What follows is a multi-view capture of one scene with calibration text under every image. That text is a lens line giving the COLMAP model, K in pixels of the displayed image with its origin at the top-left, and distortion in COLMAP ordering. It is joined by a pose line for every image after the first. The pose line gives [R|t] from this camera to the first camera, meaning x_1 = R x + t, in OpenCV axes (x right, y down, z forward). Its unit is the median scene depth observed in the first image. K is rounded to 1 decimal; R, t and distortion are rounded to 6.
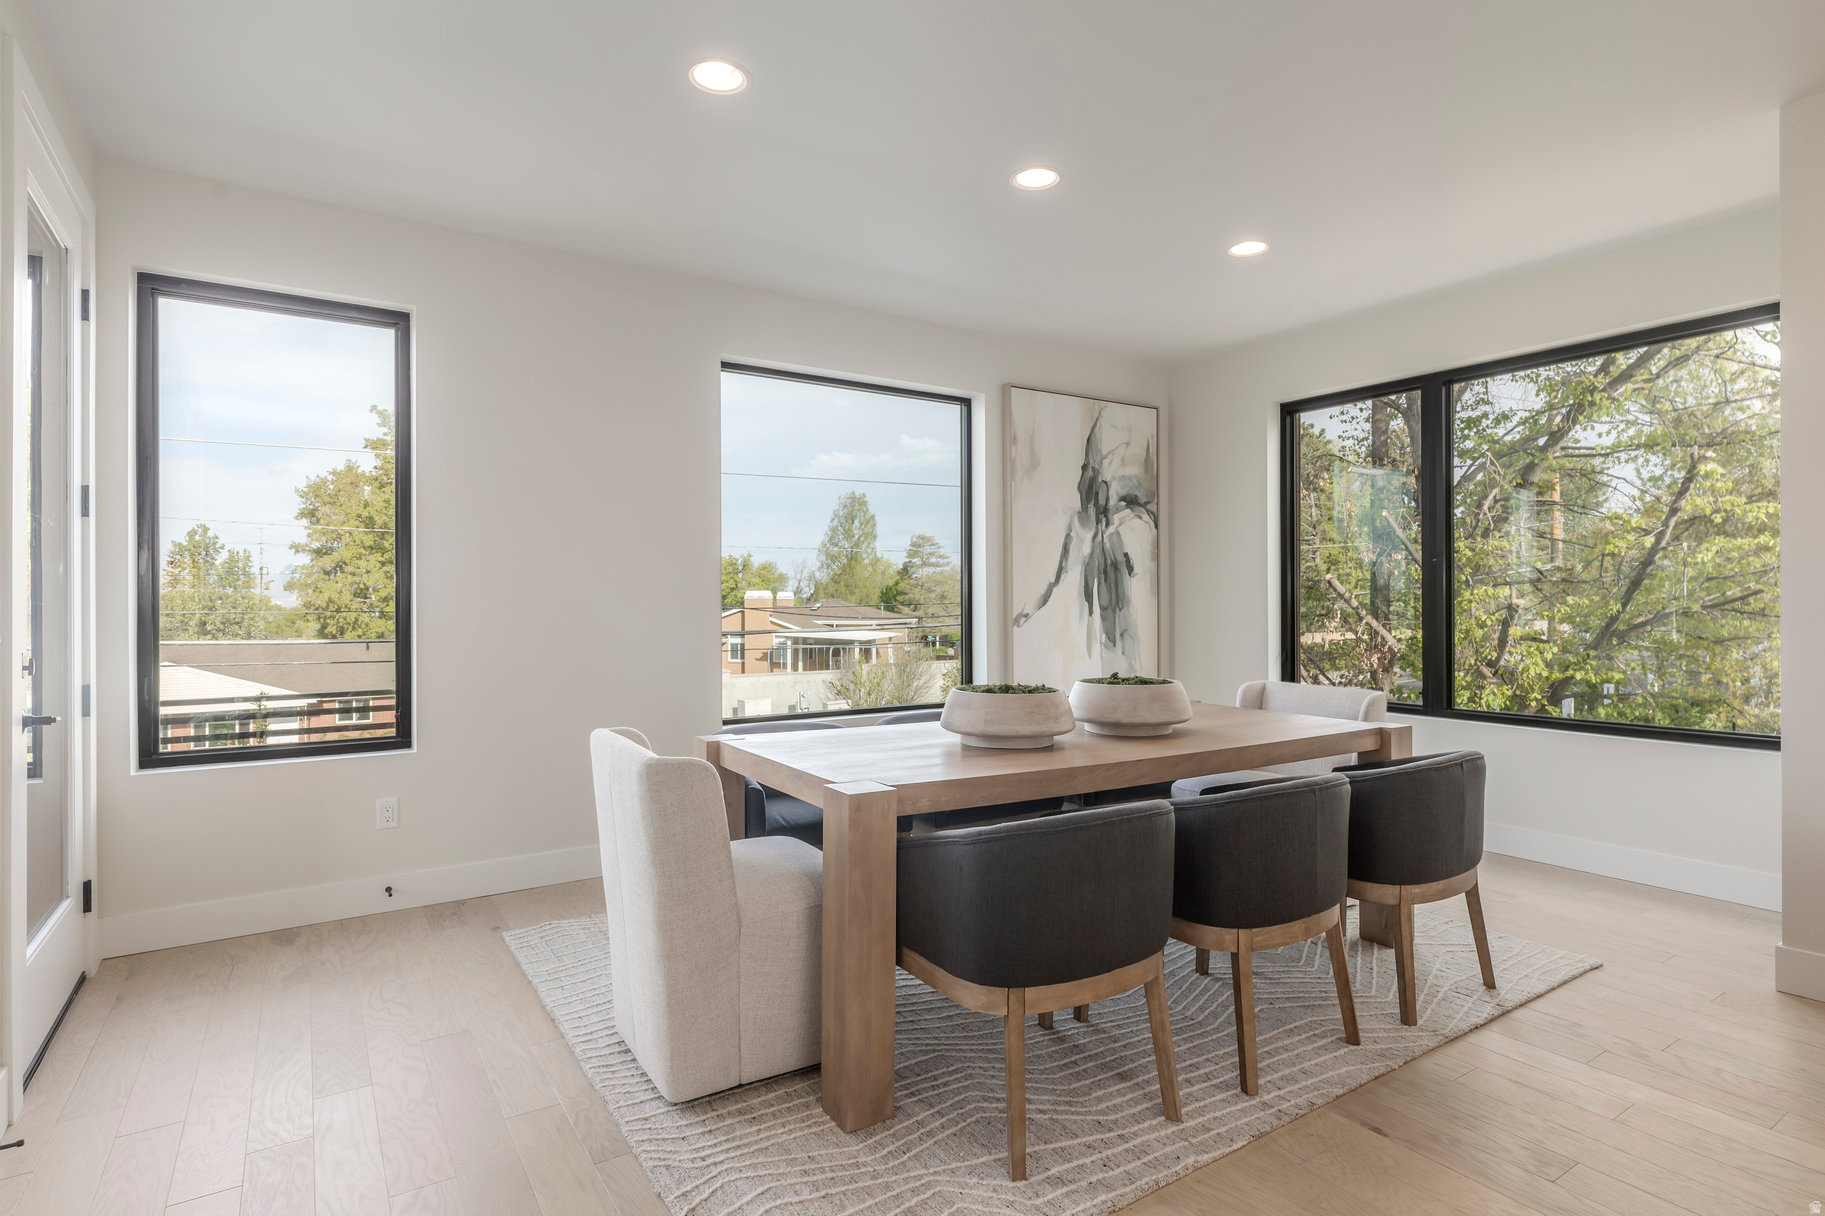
lens RADIAL K [[935.6, 0, 909.2], [0, 935.6, 613.9], [0, 0, 1]] dist [-0.003241, -0.000144]
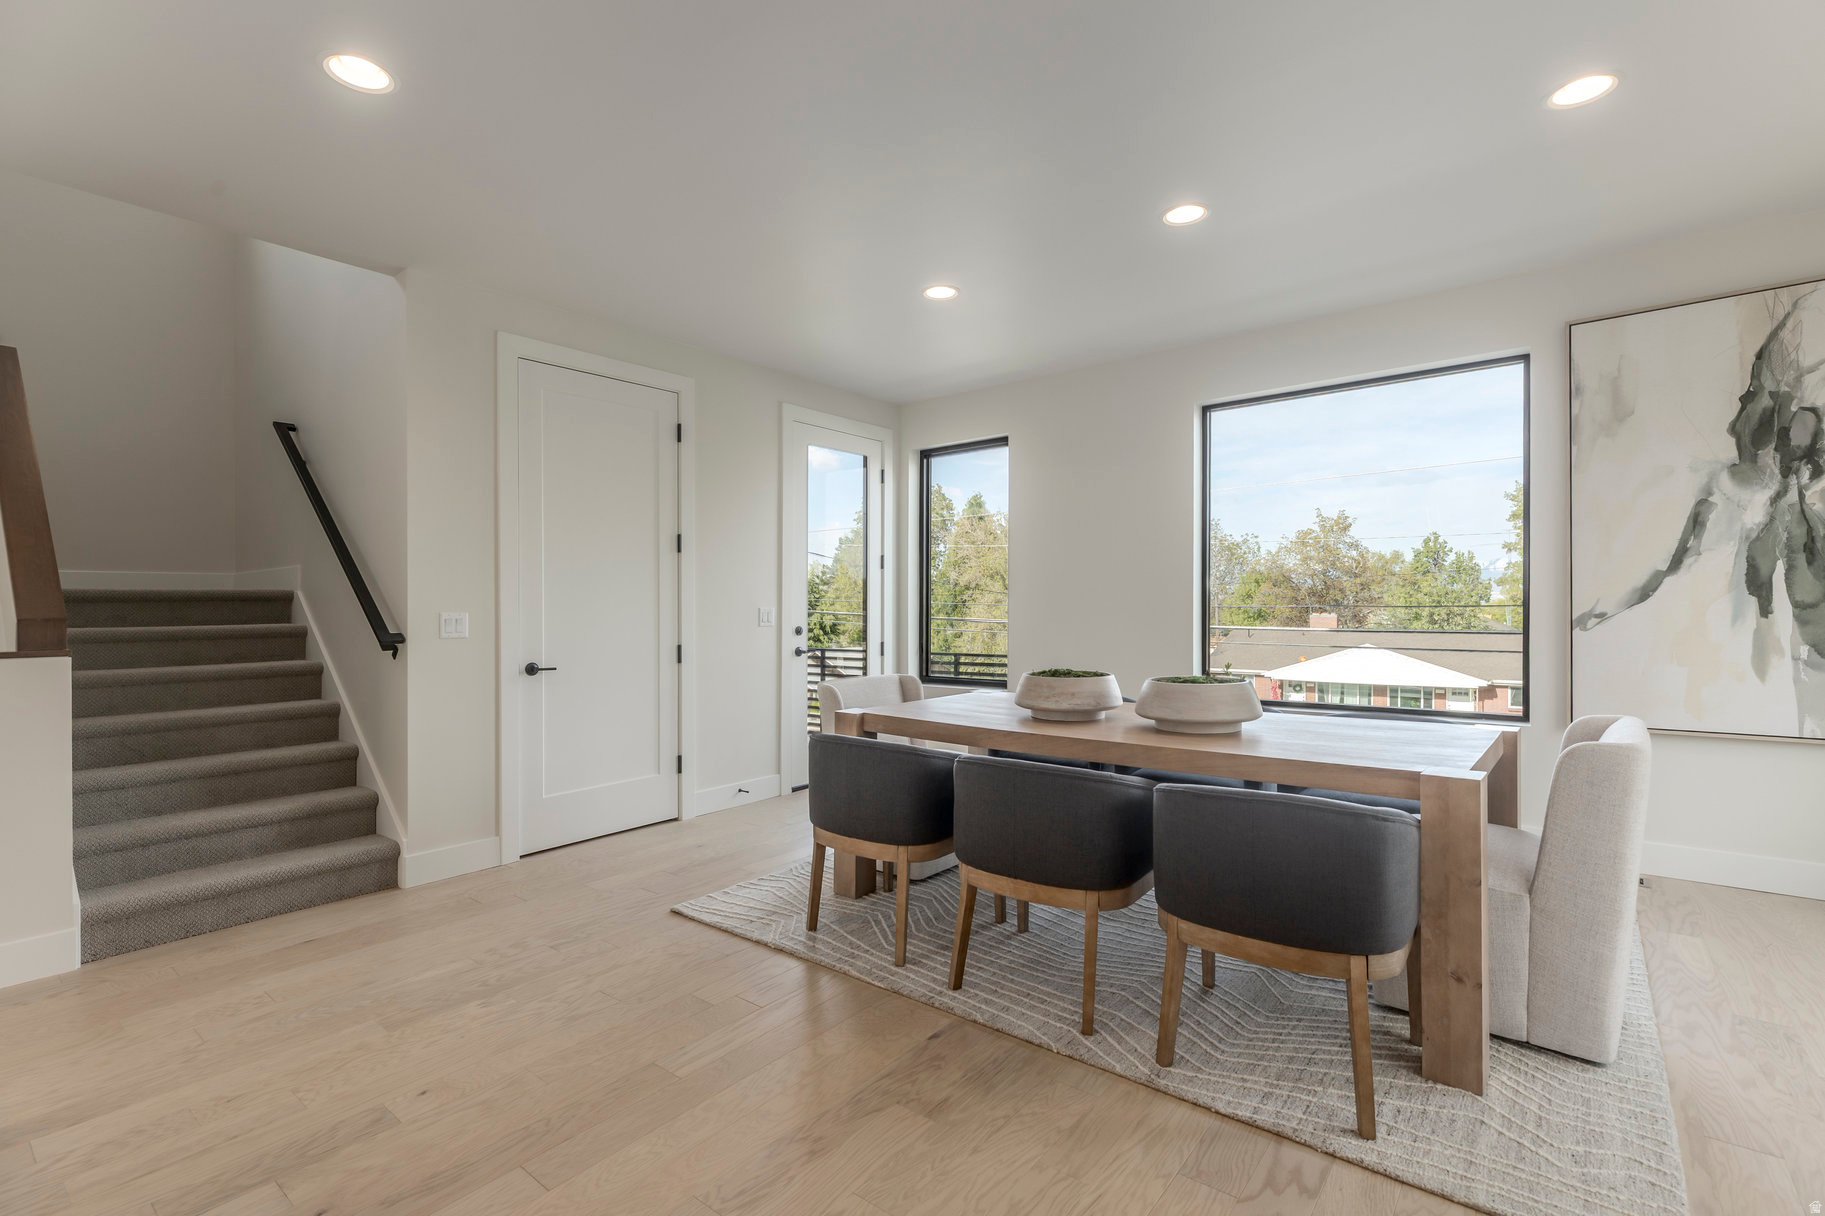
lens RADIAL K [[829.2, 0, 907.3], [0, 829.2, 606.6], [0, 0, 1]] dist [0.005801, 0.001126]
pose [[0.298476, 0.000405, -0.954417, 0.581504], [0.000054, 1.000000, 0.000441, -0.005517], [0.954417, -0.000183, 0.298476, 0.241399]]
